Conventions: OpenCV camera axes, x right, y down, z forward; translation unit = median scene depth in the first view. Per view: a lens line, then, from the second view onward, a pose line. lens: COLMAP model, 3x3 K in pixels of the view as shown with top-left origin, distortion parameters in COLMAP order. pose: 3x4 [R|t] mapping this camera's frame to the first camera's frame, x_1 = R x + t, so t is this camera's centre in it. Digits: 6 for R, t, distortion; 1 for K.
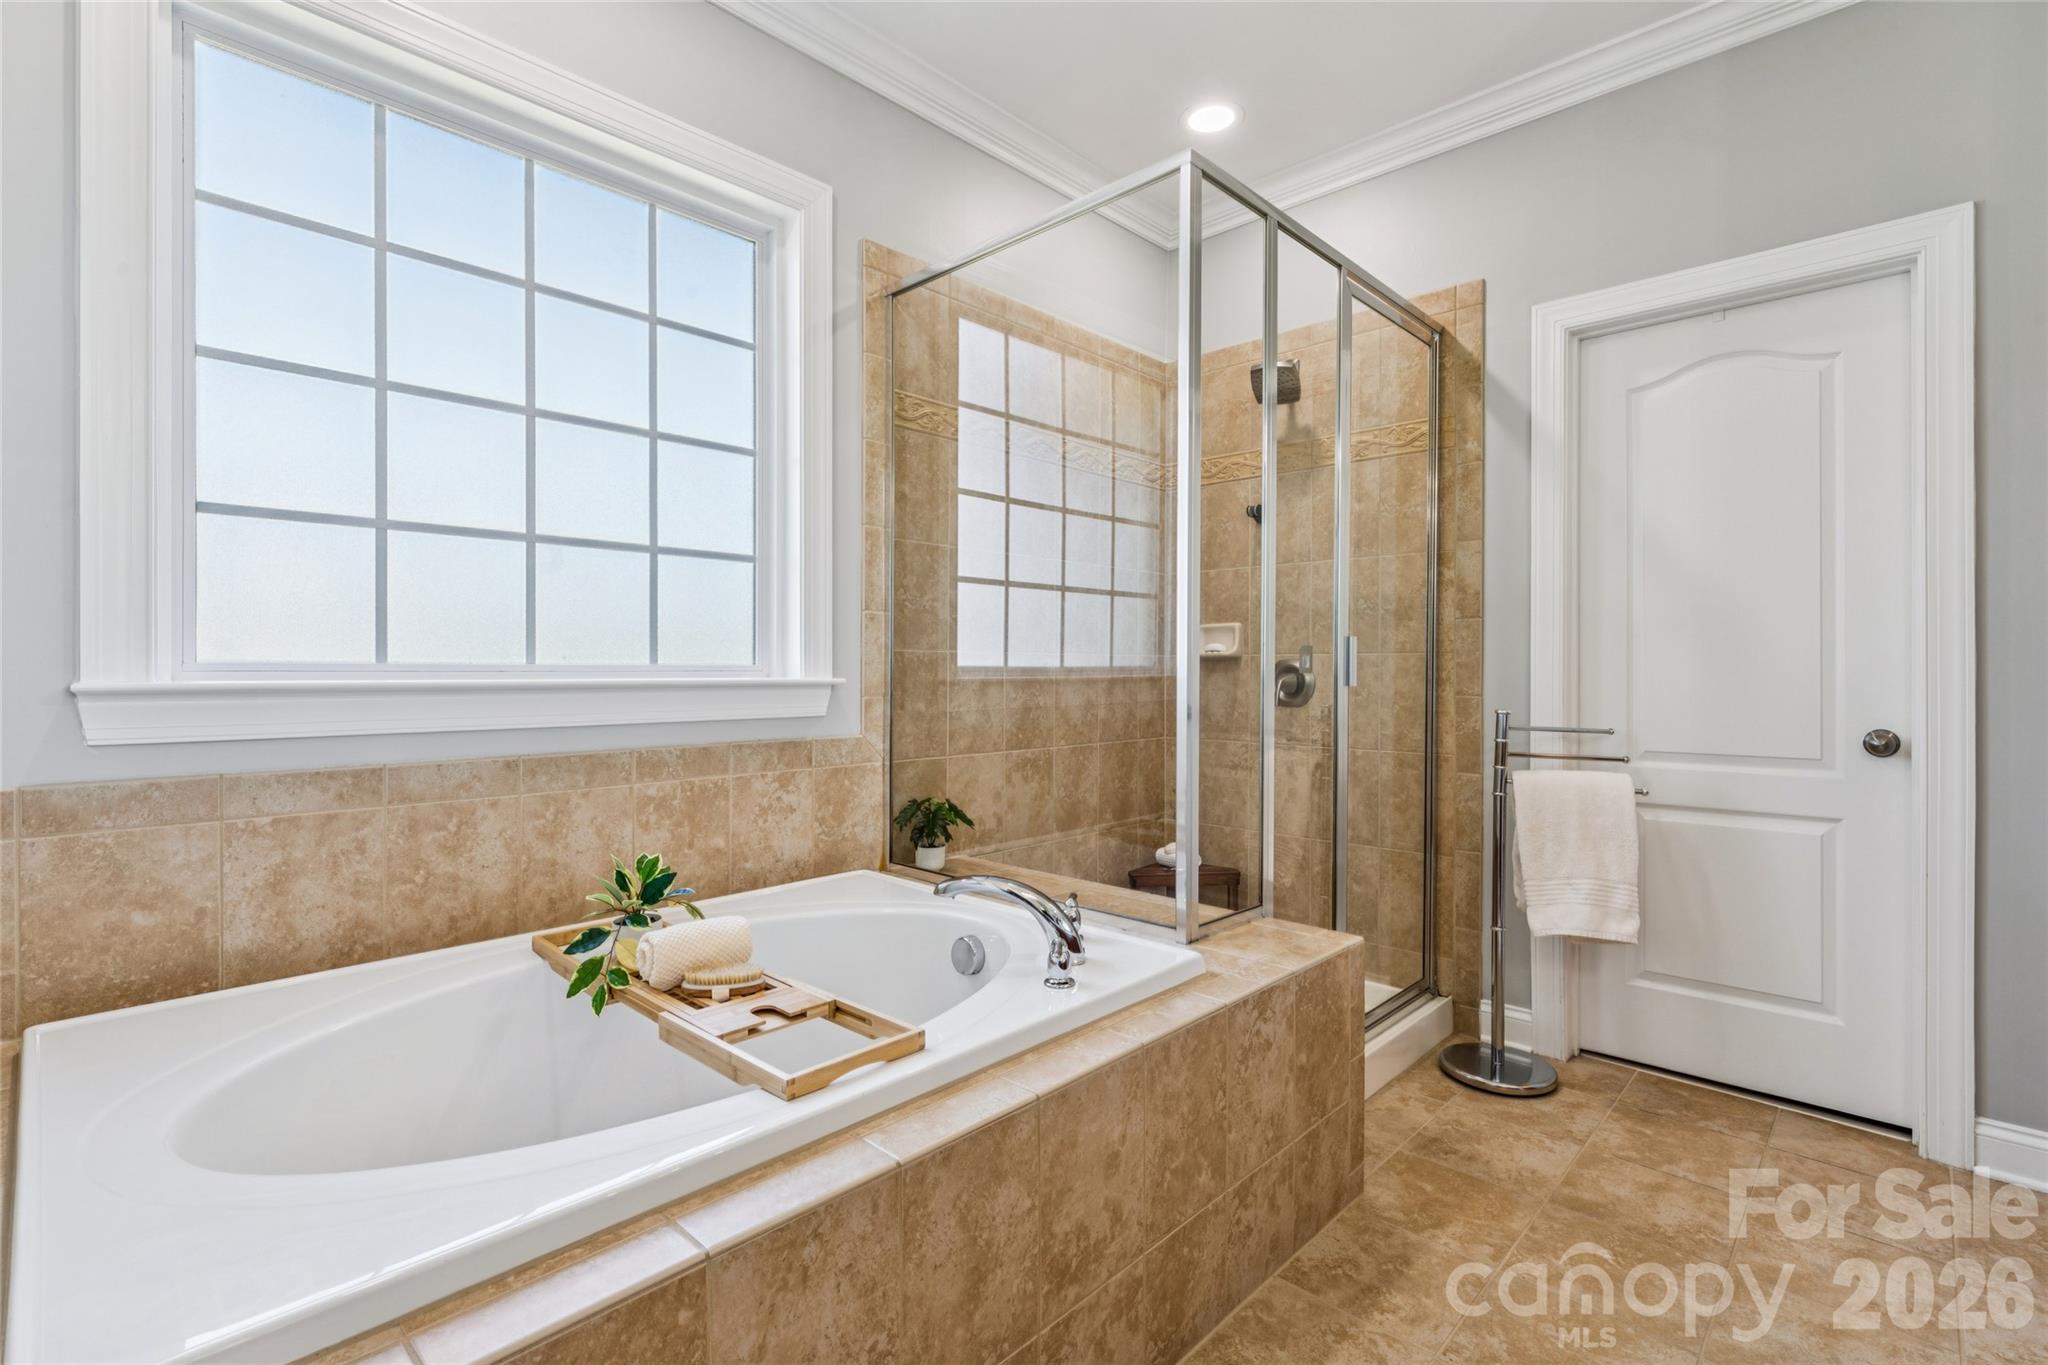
lens RADIAL K [[940.7, 0, 1026.5], [0, 940.7, 670.3], [0, 0, 1]] dist [-0.001973, 0.000417]
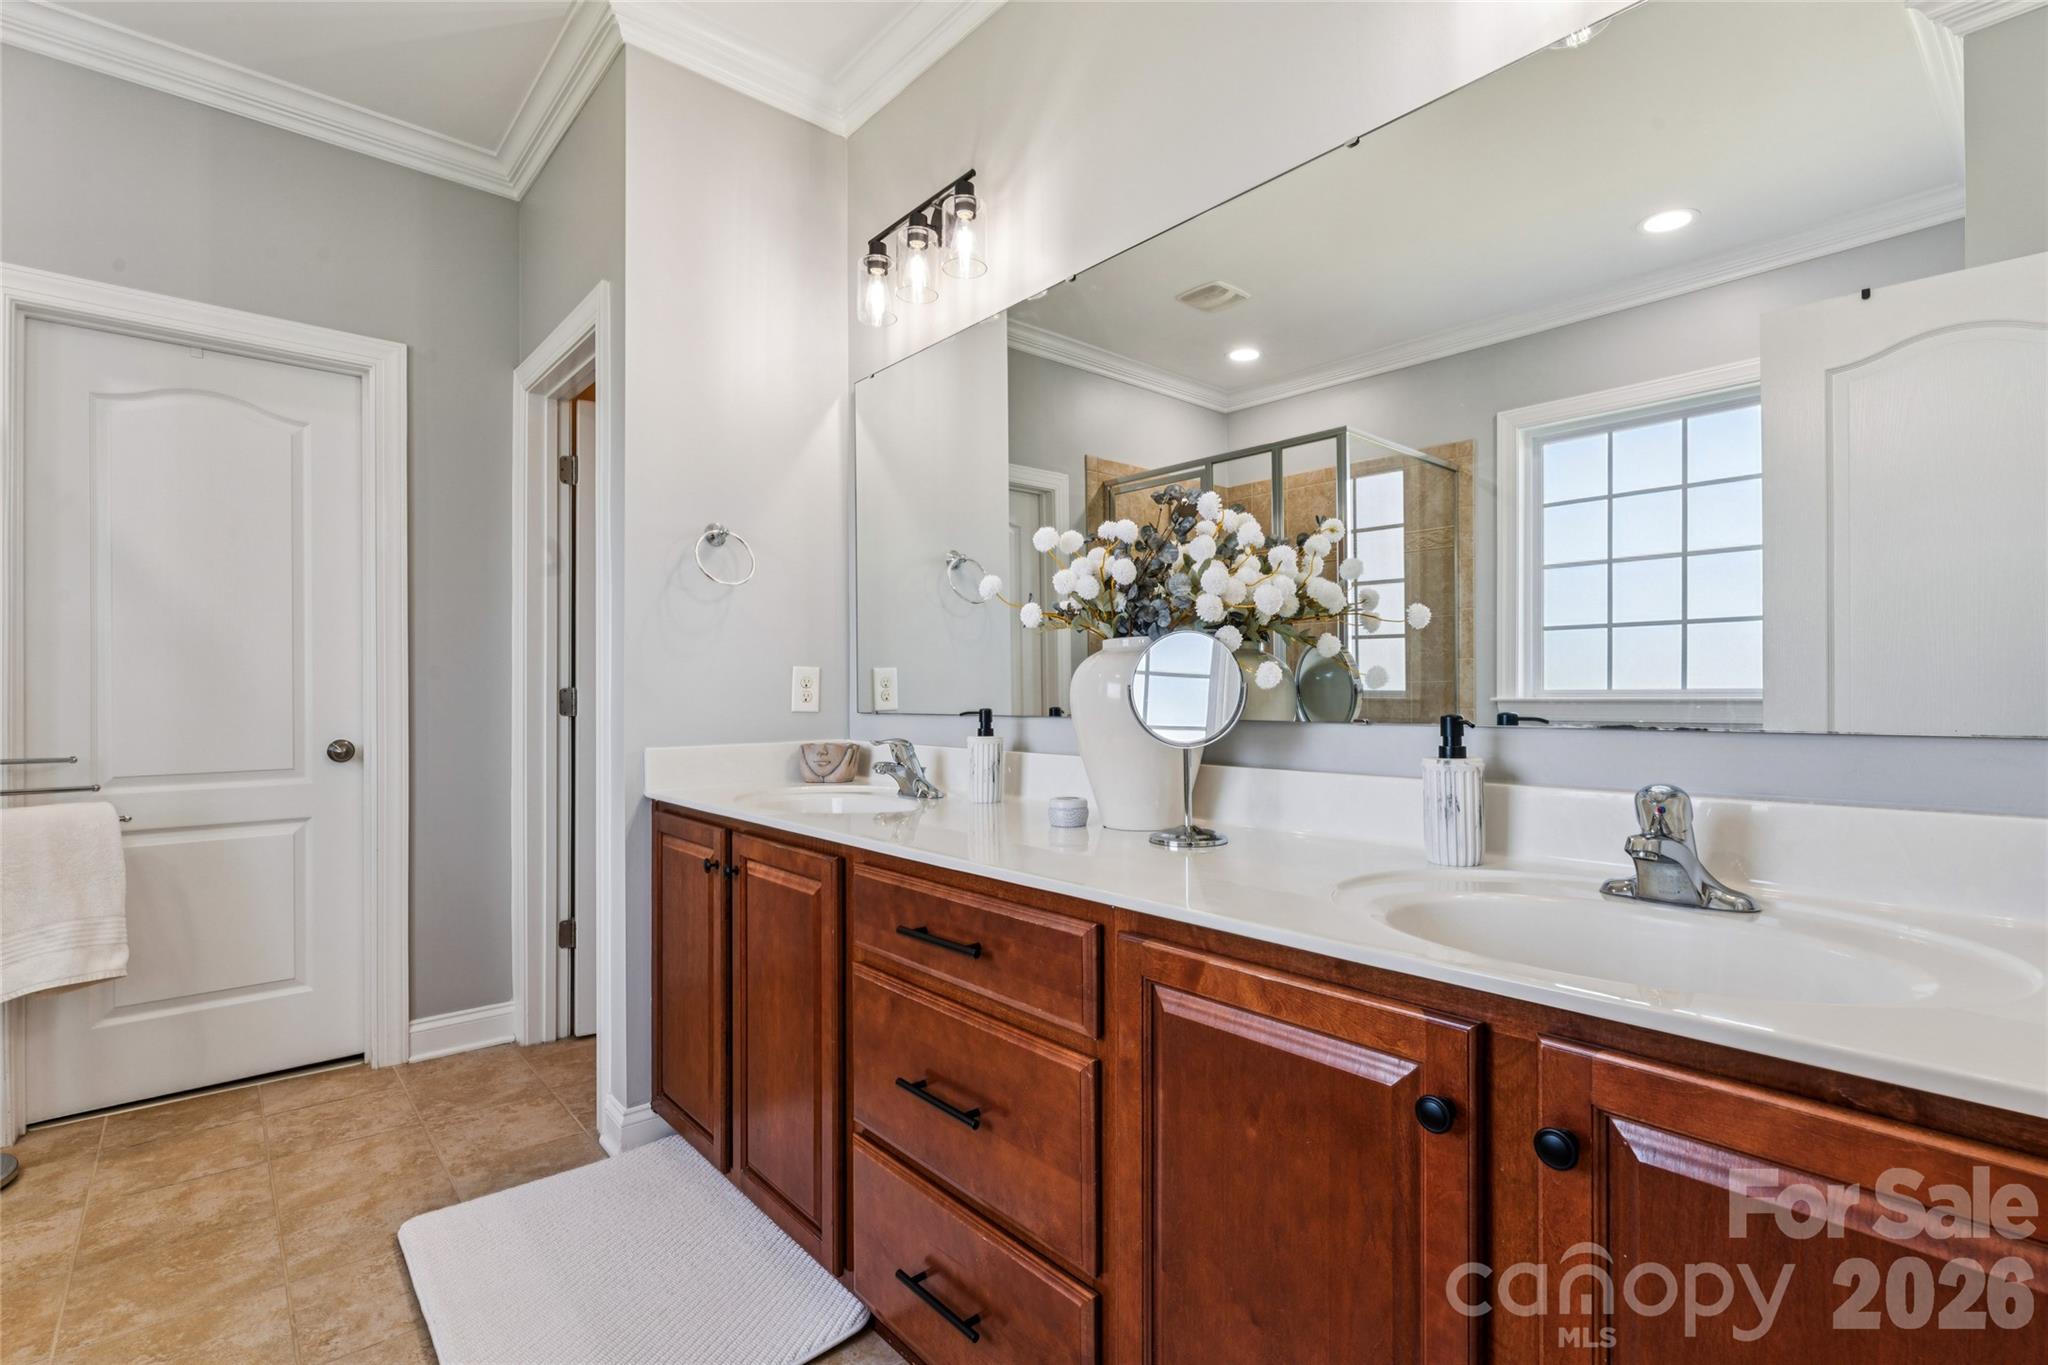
lens RADIAL K [[940.7, 0, 1022.8], [0, 940.7, 695.3], [0, 0, 1]] dist [-0.001973, 0.000417]
pose [[0.098857, -0.006734, 0.995079, -0.219750], [0.003774, 0.999972, 0.006392, 0.000149], [-0.995095, 0.003124, 0.098880, -0.013825]]
